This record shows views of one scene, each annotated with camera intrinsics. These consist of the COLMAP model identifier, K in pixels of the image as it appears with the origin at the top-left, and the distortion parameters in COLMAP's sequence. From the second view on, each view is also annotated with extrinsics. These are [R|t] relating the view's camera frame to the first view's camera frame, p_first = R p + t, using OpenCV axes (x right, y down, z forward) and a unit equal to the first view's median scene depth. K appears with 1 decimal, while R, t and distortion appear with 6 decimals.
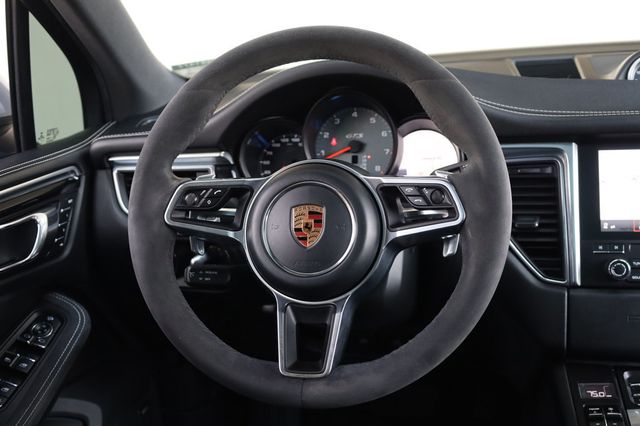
lens RADIAL K [[802.1, 0, 320.0], [0, 802.1, 213.0], [0, 0, 1]] dist [-0.012988, -0.009855]
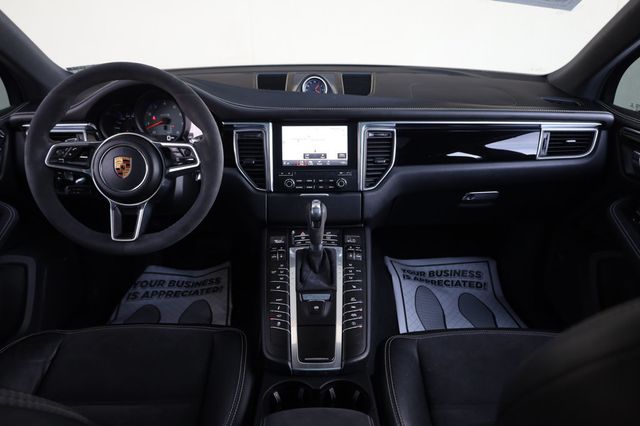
lens RADIAL K [[441.9, 0, 320.0], [0, 441.9, 213.0], [0, 0, 1]] dist [0.003585, 0.001967]
pose [[0.973940, -0.032333, 0.224489, 0.202538], [-0.005771, 0.985933, 0.167042, -0.055300], [-0.226732, -0.163985, 0.960053, -0.181562]]
